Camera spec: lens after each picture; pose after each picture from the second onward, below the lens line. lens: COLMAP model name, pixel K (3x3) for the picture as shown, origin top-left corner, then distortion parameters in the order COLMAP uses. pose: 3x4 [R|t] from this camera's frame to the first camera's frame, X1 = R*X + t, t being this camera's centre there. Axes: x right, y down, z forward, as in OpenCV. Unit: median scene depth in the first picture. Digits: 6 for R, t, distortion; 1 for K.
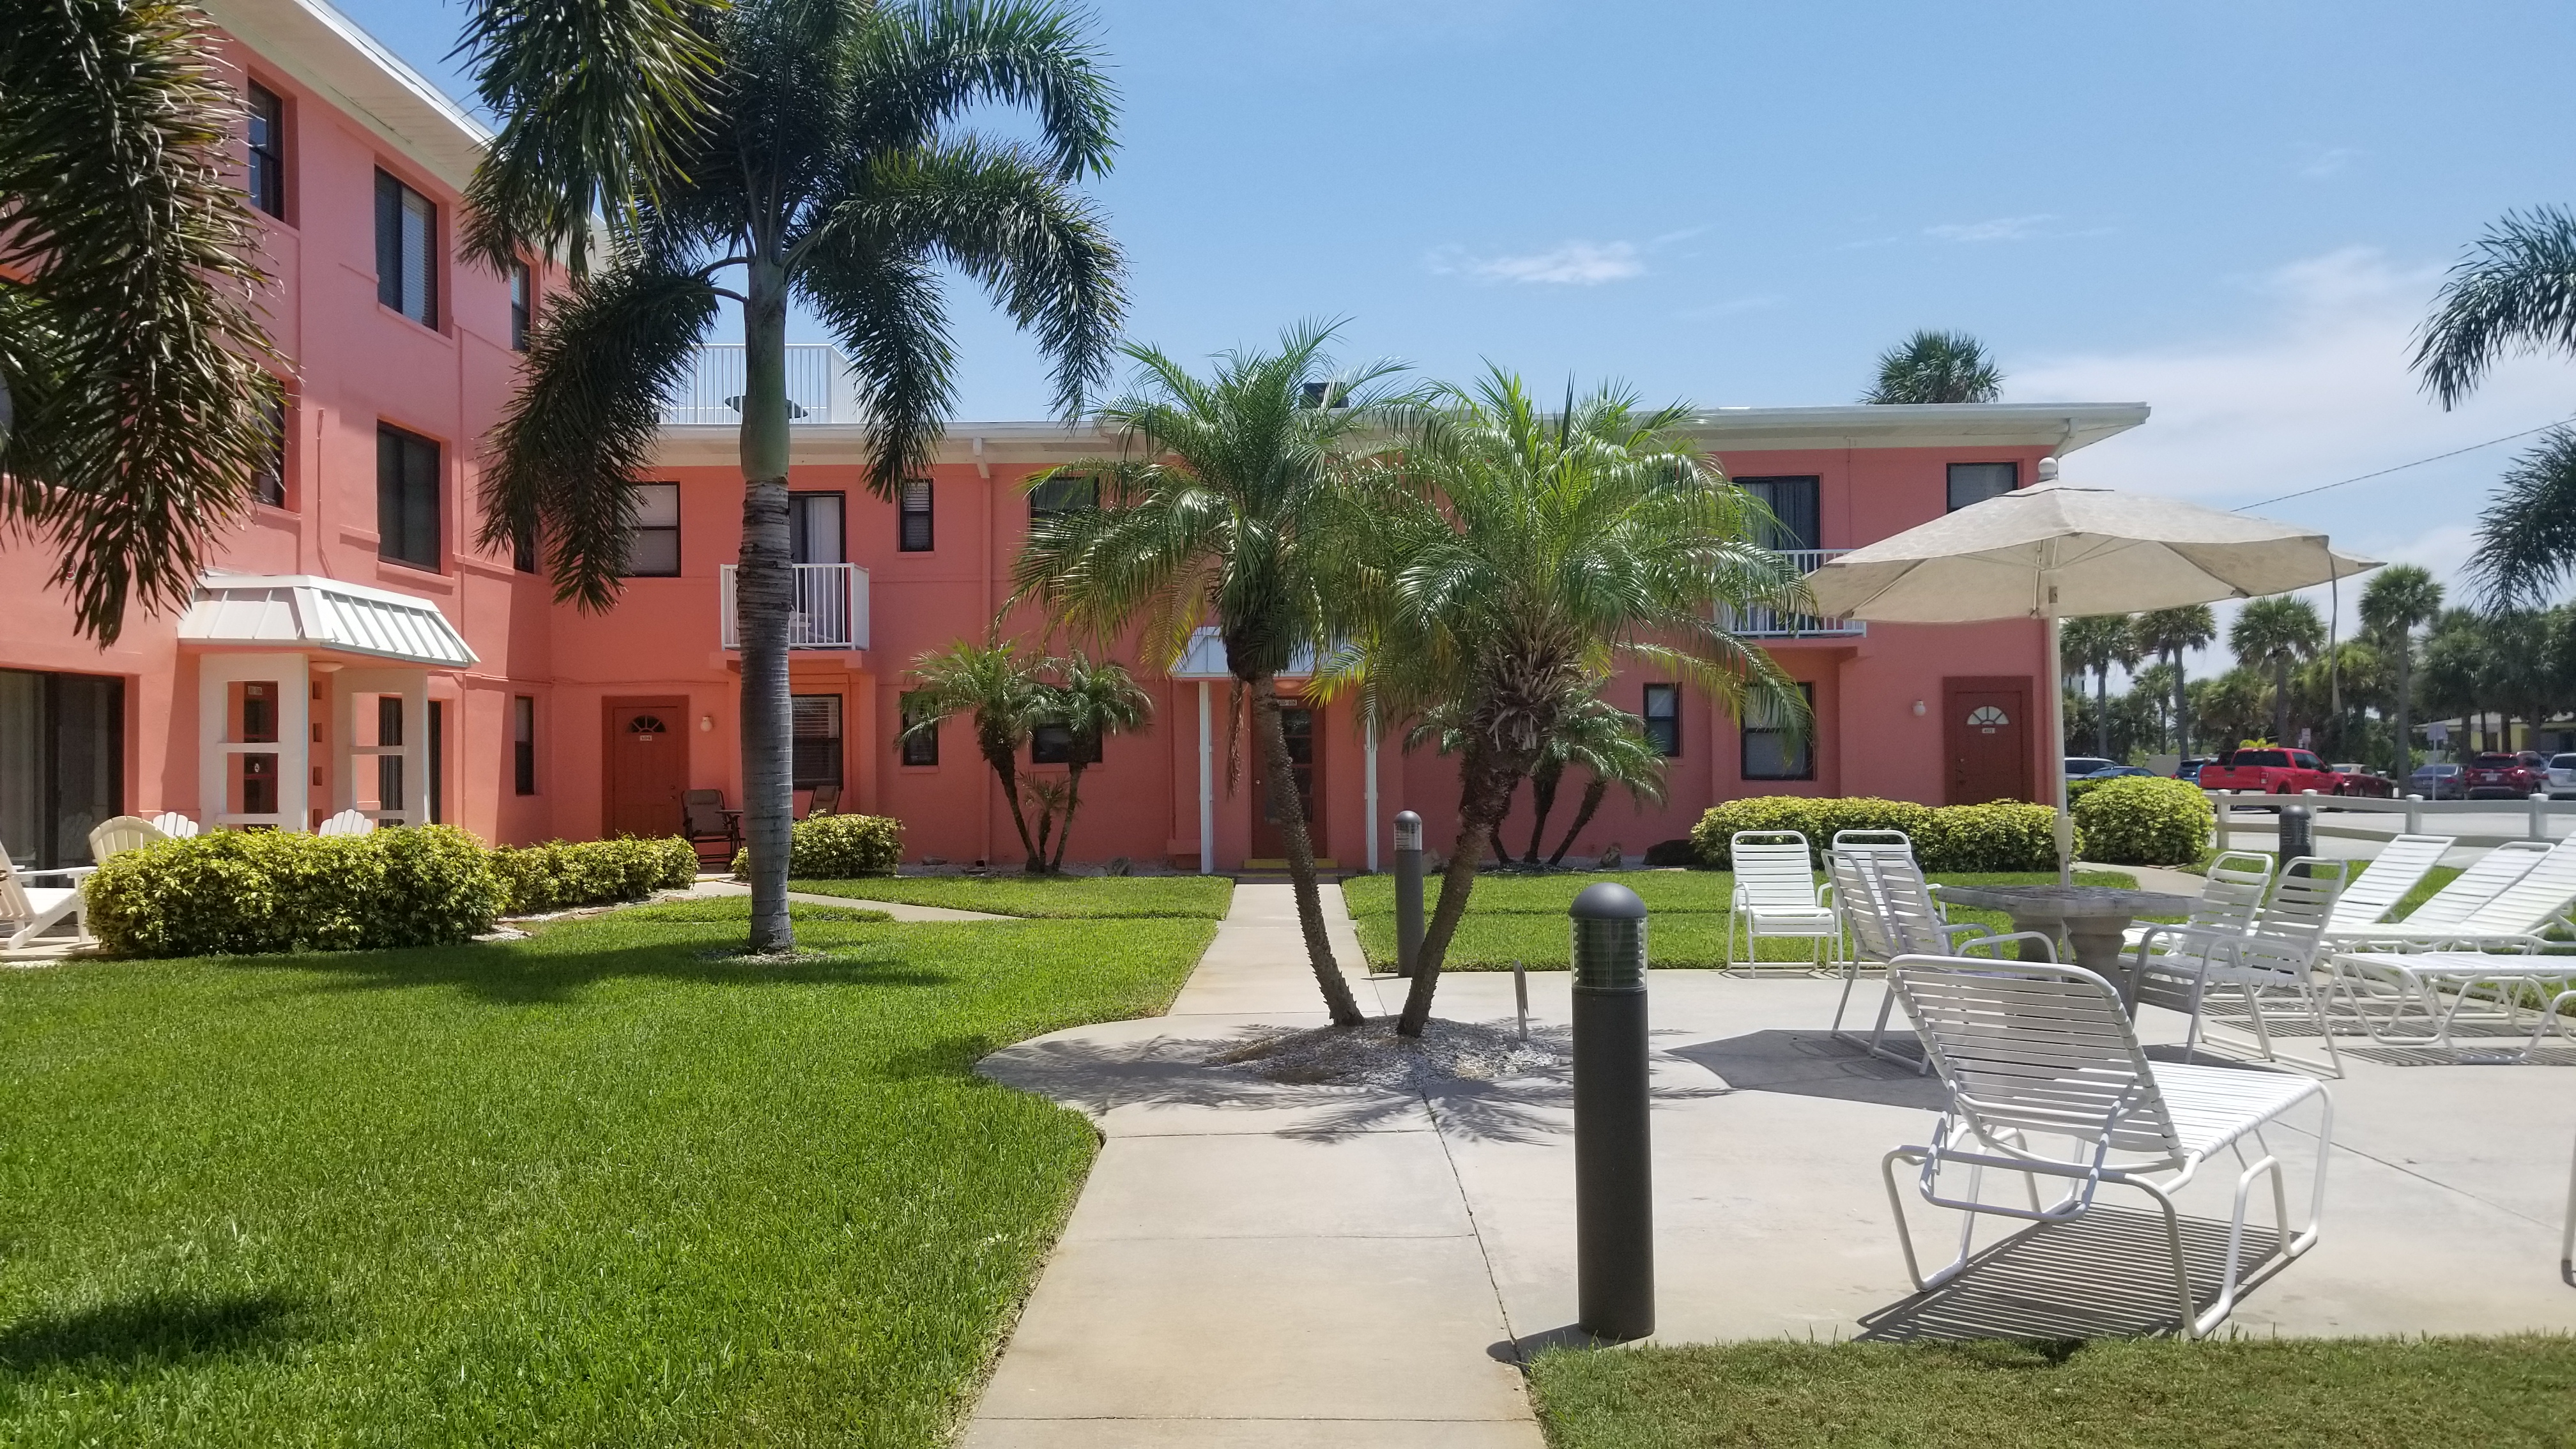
lens RADIAL K [[2049.3, 0, 1288.0], [0, 2049.3, 724.5], [0, 0, 1]] dist [0.159470, -0.141922]
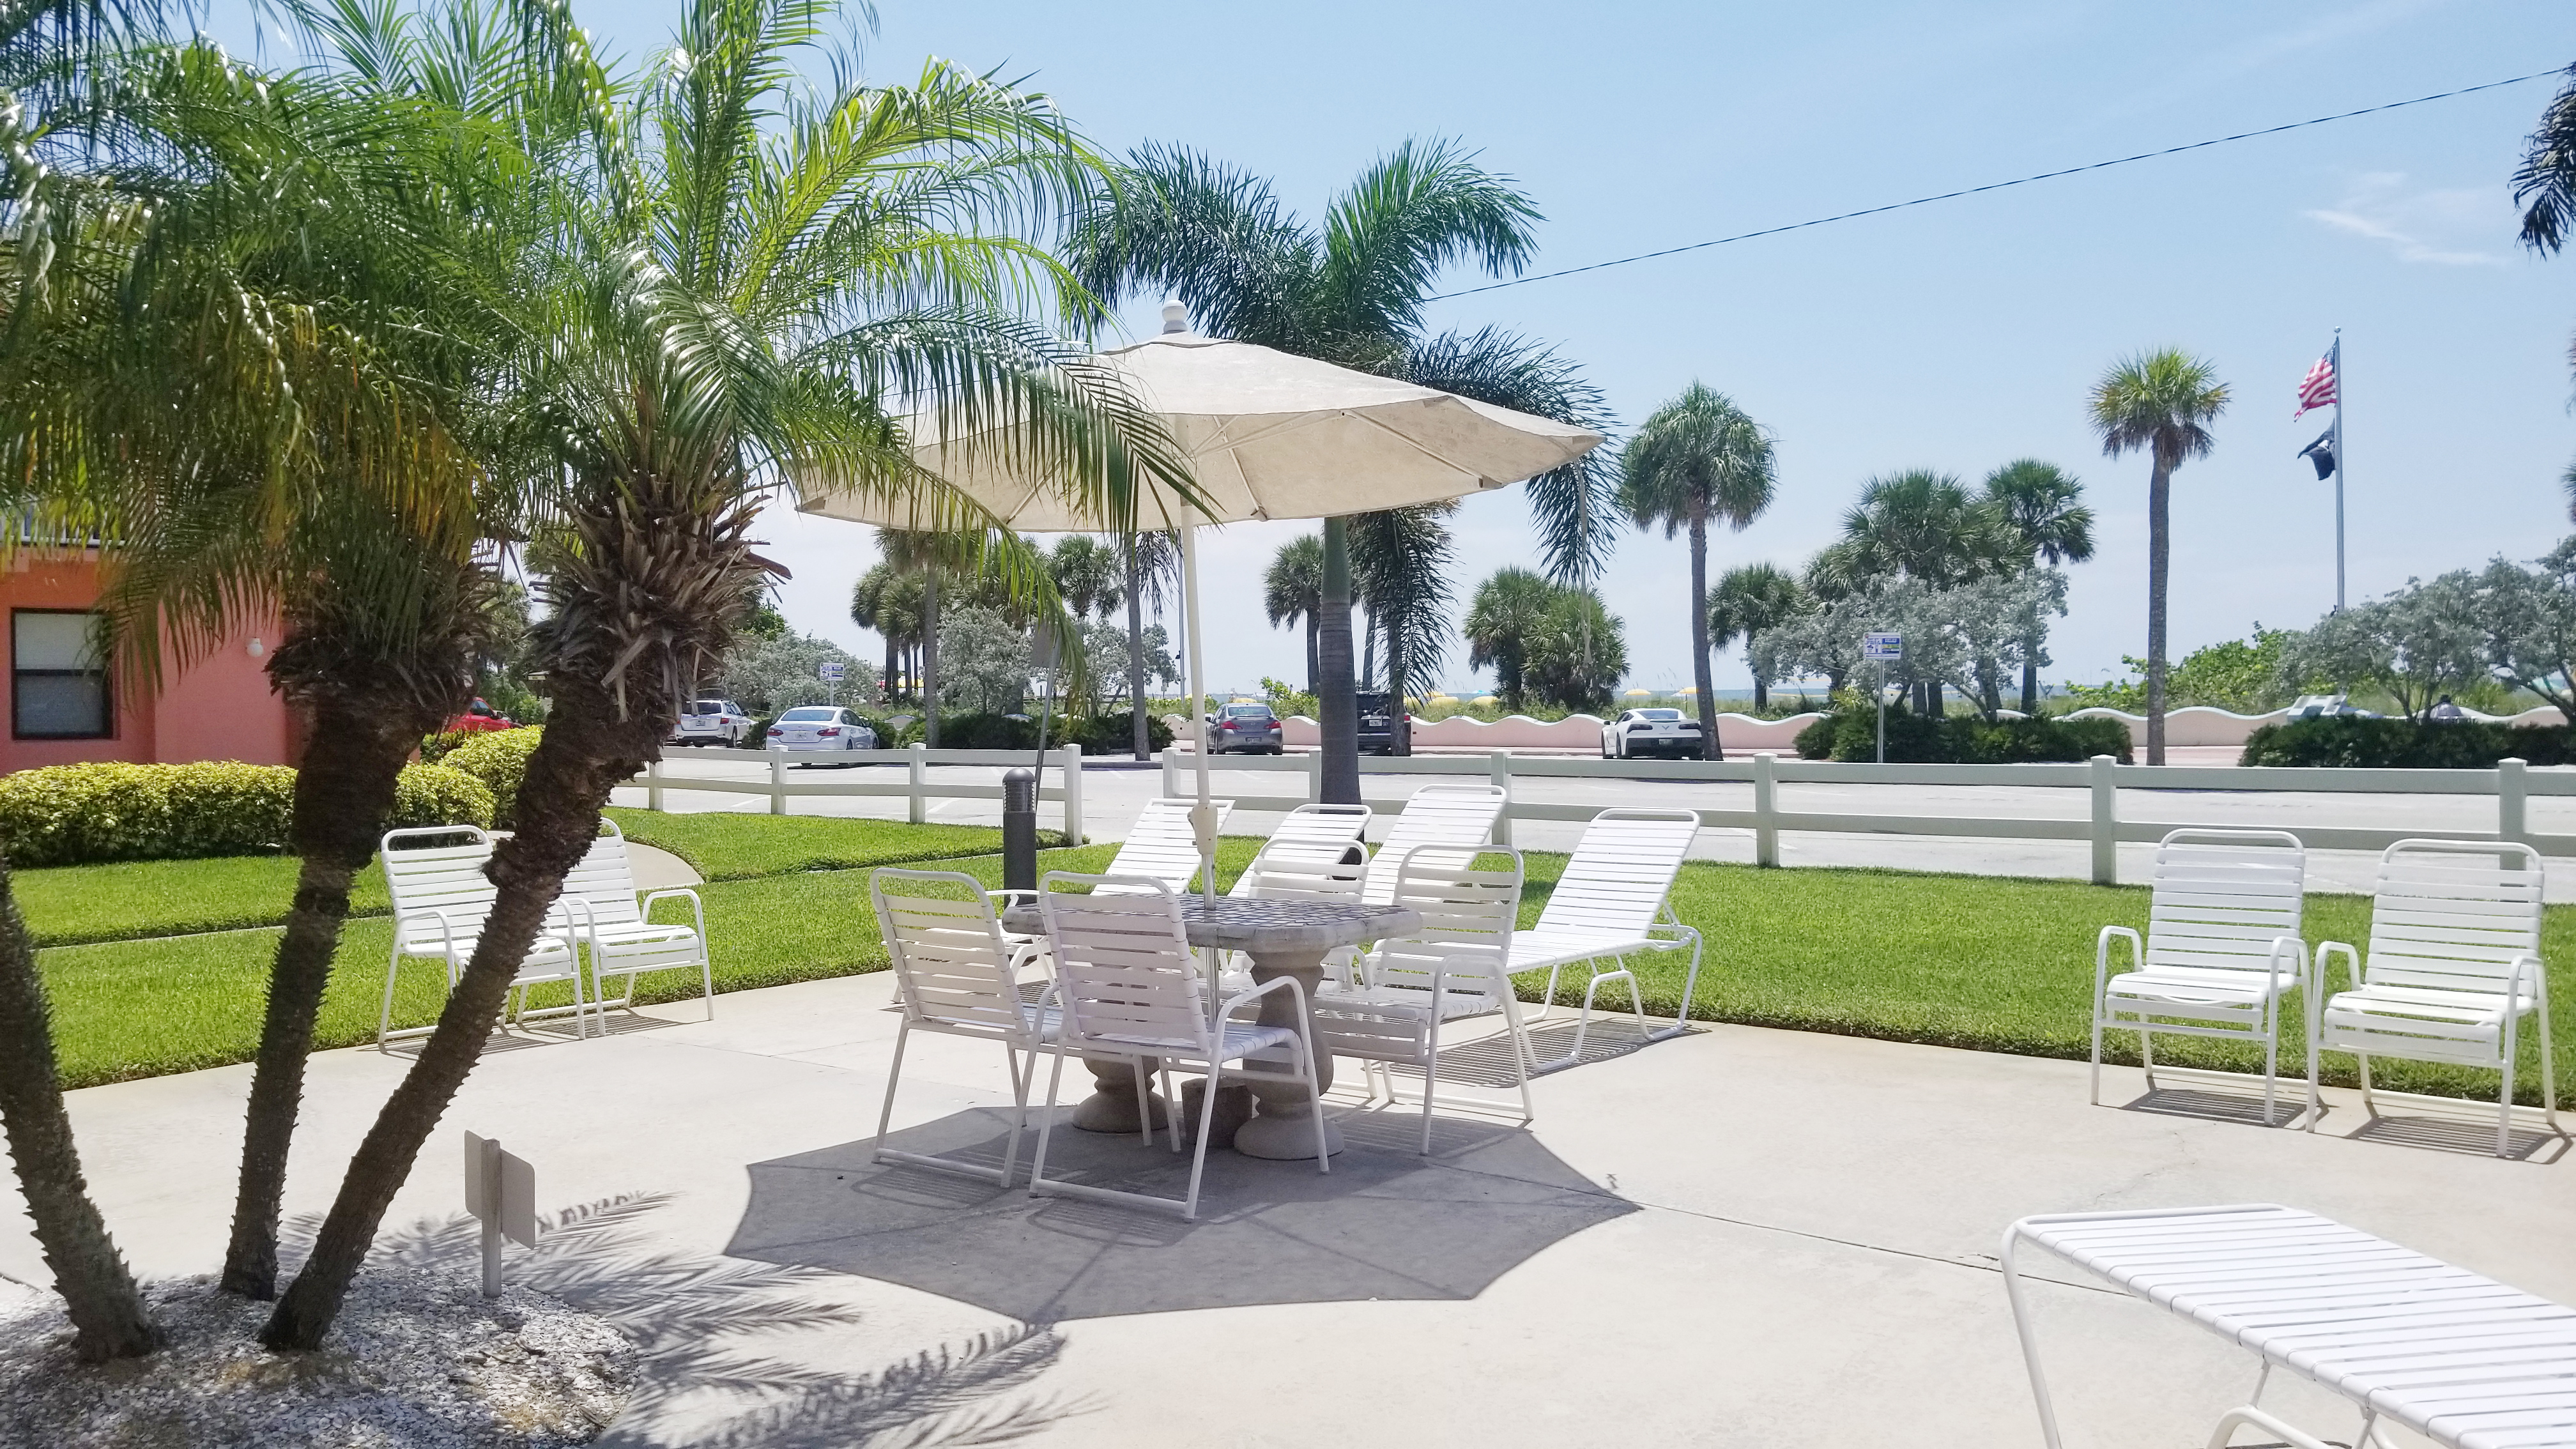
lens RADIAL K [[2049.3, 0, 1288.0], [0, 2049.3, 724.5], [0, 0, 1]] dist [0.159470, -0.141922]
pose [[0.662152, -0.010172, 0.749300, -0.050321], [-0.009306, 0.999719, 0.021795, 0.000568], [-0.749312, -0.021405, 0.661871, 0.186005]]
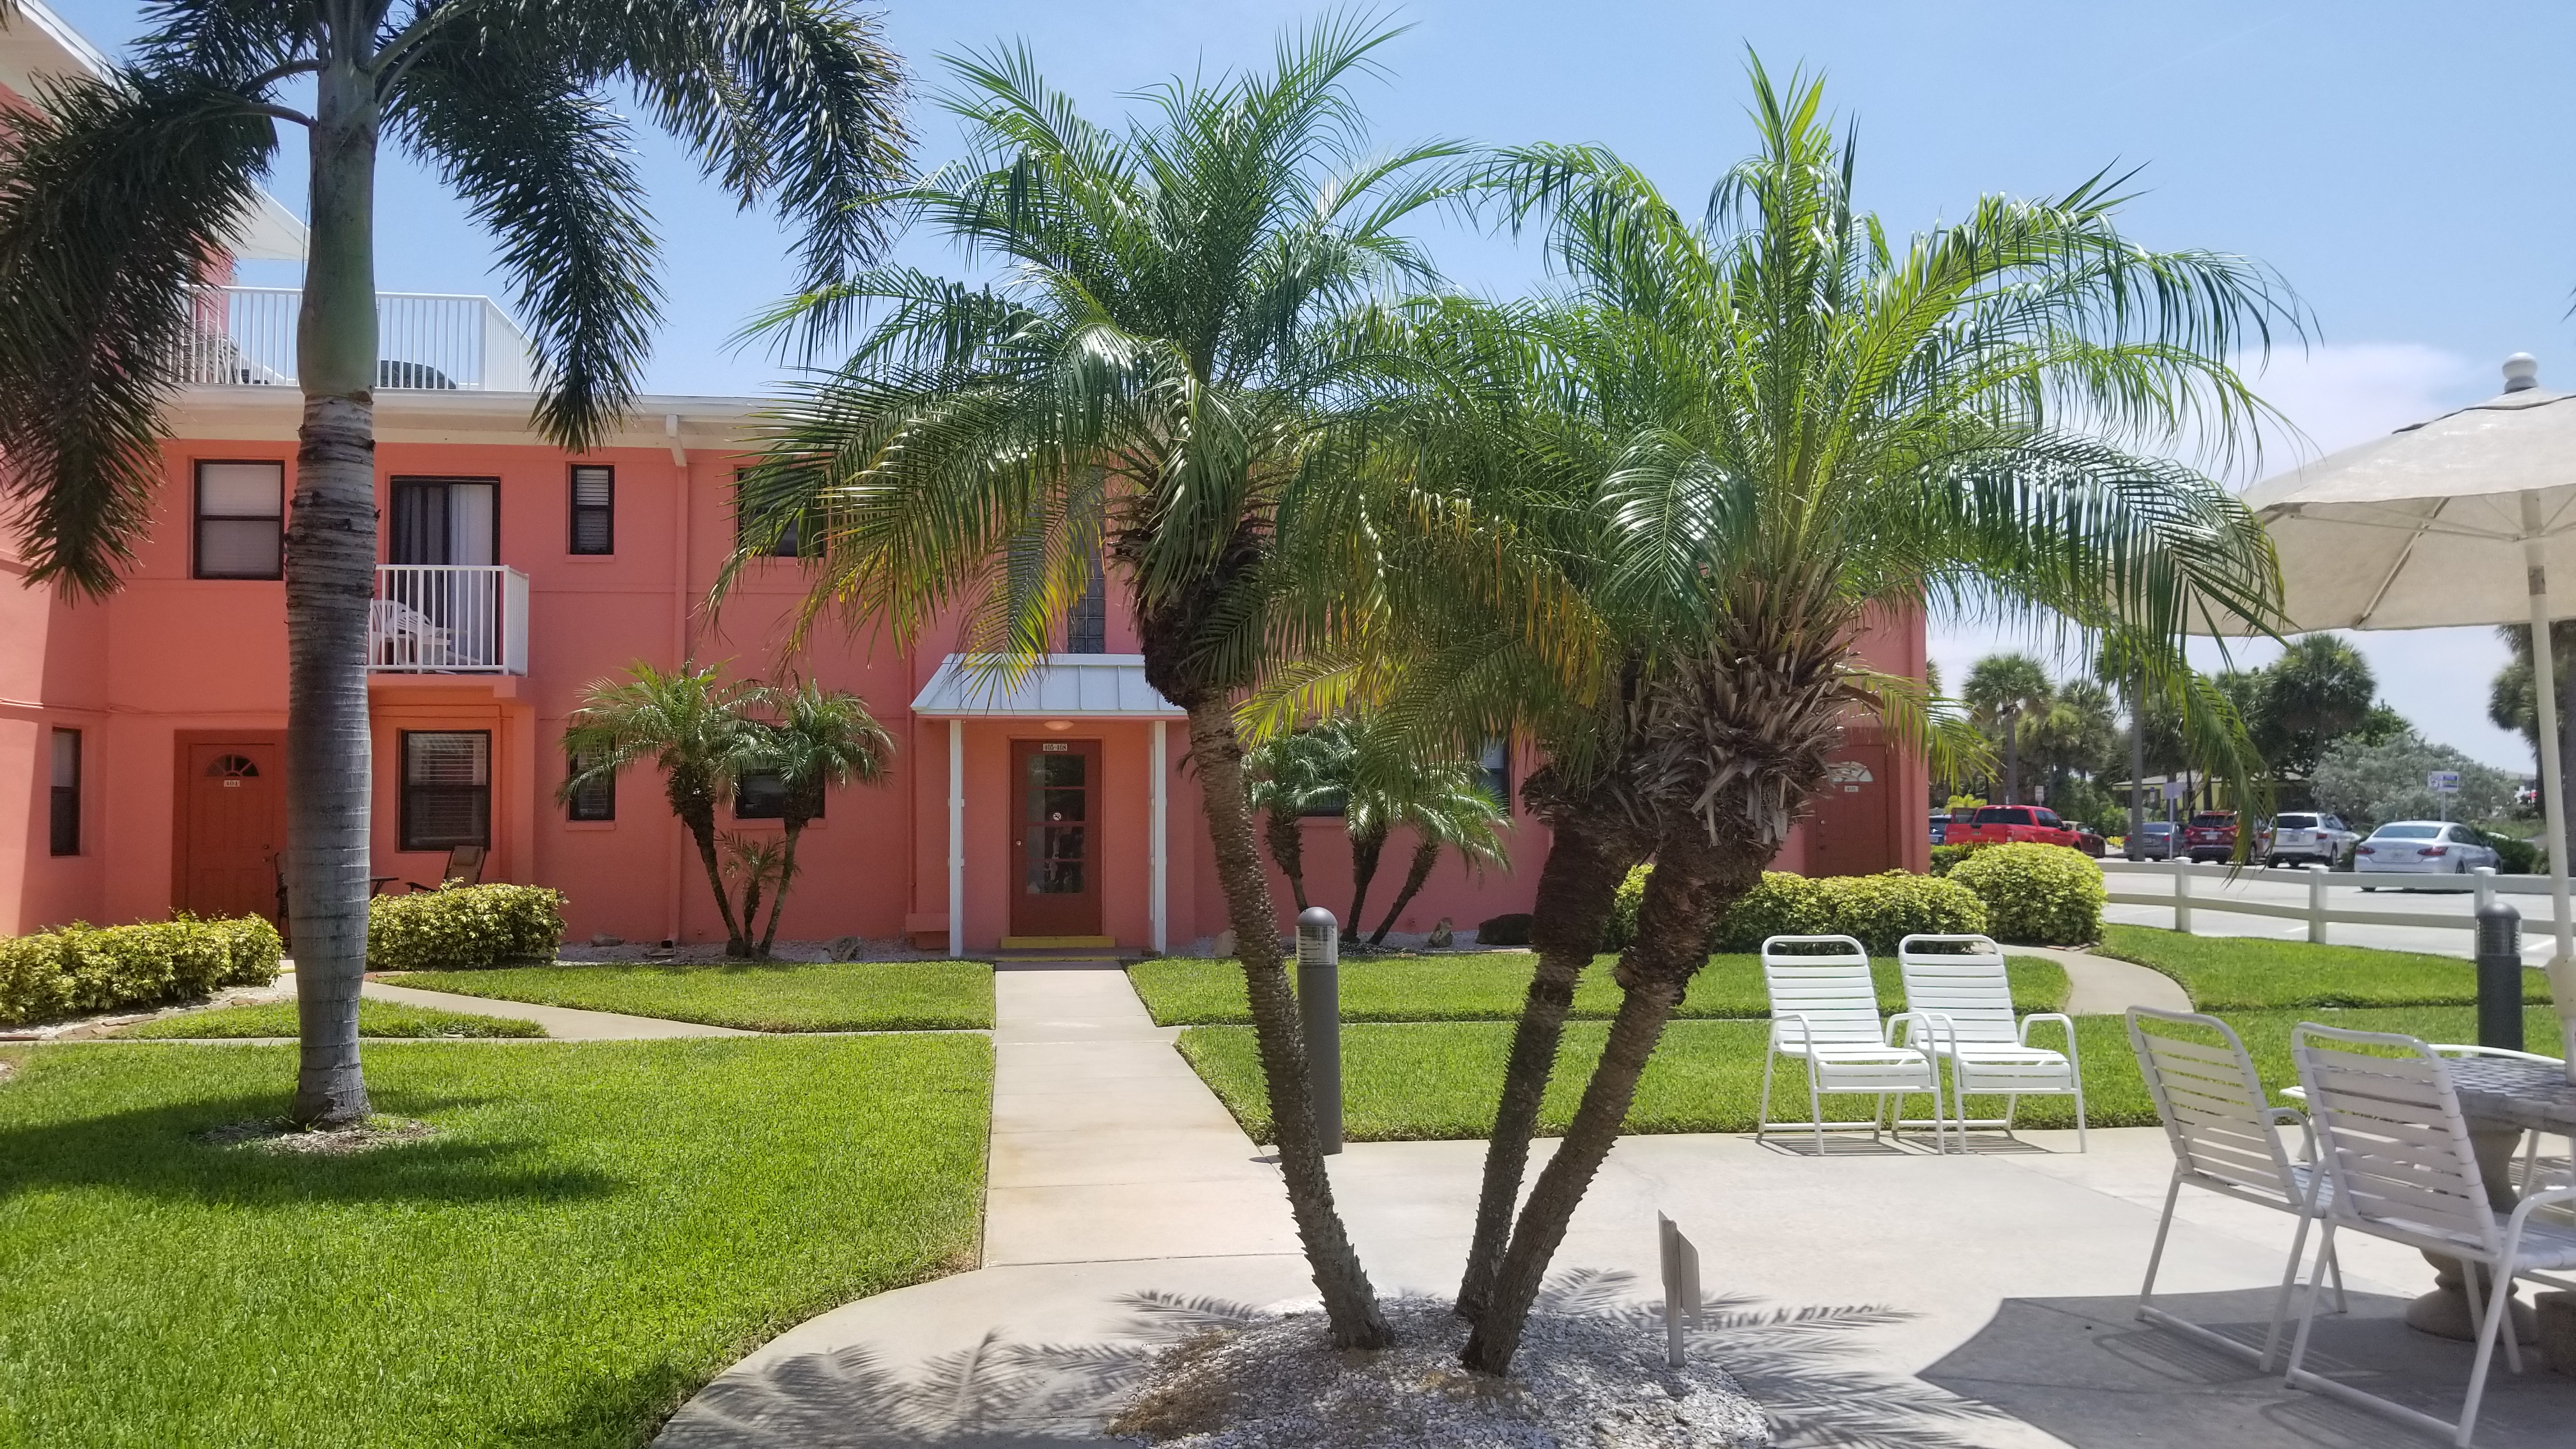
lens RADIAL K [[2111.9, 0, 1288.0], [0, 2111.9, 724.5], [0, 0, 1]] dist [0.101900, -0.157446]
pose [[0.990919, 0.012971, 0.133830, -0.024257], [-0.009970, 0.999684, -0.023070, -0.001303], [-0.134087, 0.021526, 0.990736, 0.159678]]
